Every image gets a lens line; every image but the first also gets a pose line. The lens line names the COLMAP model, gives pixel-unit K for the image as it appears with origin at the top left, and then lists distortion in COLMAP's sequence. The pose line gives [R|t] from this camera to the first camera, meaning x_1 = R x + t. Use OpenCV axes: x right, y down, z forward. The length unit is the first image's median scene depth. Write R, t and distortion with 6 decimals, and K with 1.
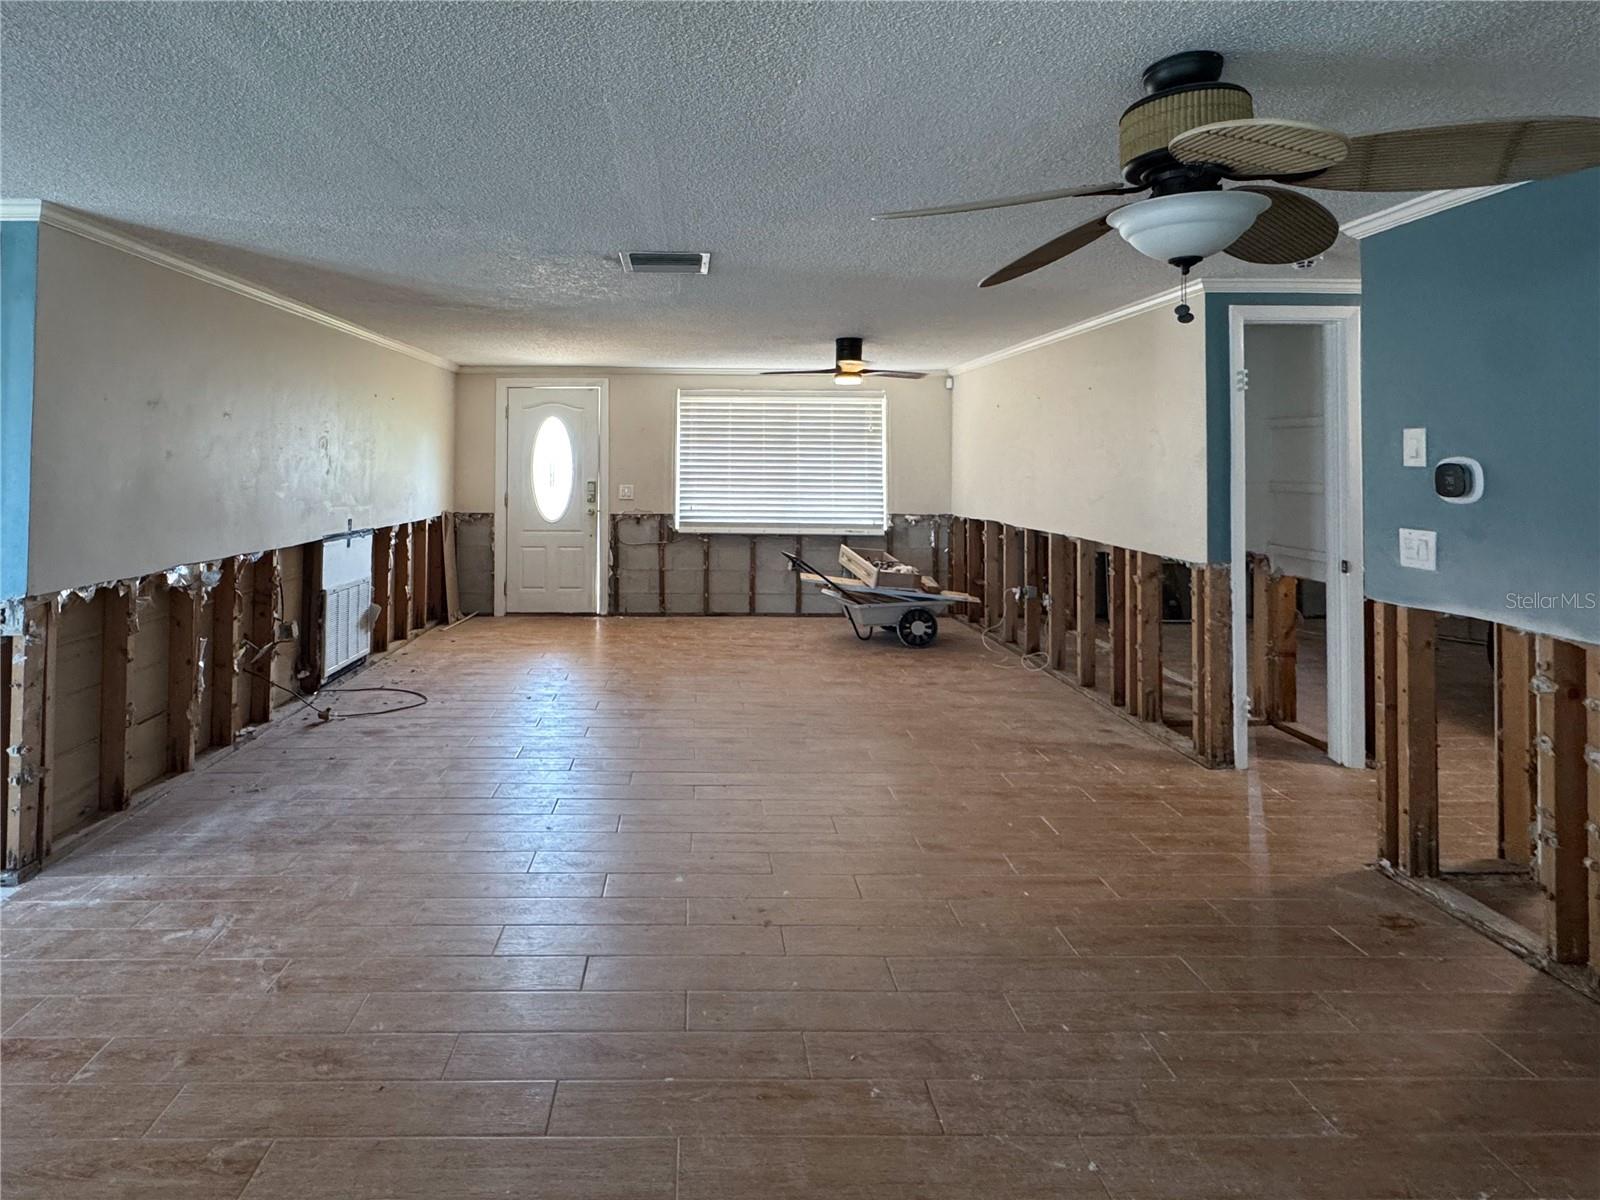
lens RADIAL K [[801.5, 0, 800.0], [0, 801.5, 600.0], [0, 0, 1]] dist [0.002126, 0.000915]
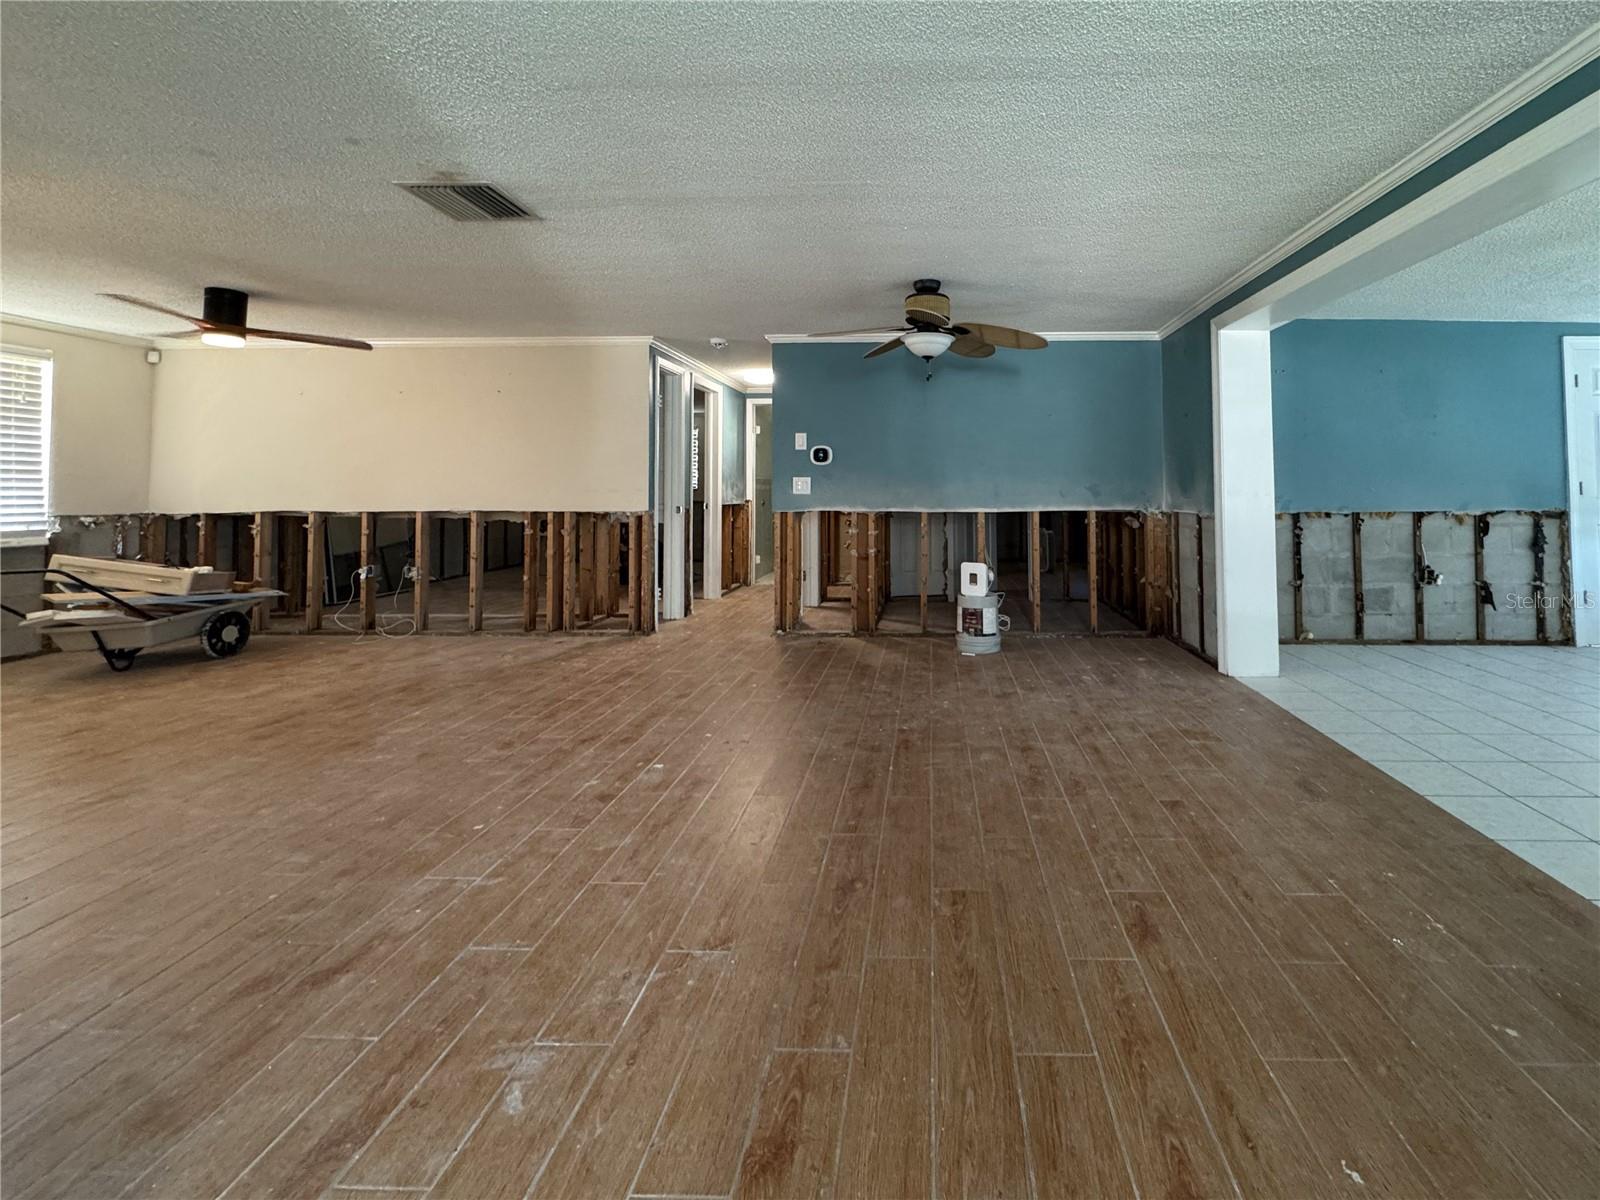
lens RADIAL K [[636.9, 0, 800.0], [0, 636.9, 600.0], [0, 0, 1]] dist [0.000743, 0.000210]
pose [[0.213273, -0.171377, 0.961844, -1.123036], [0.161811, 0.977095, 0.138215, 0.006774], [-0.963500, 0.126159, 0.236118, 0.613014]]
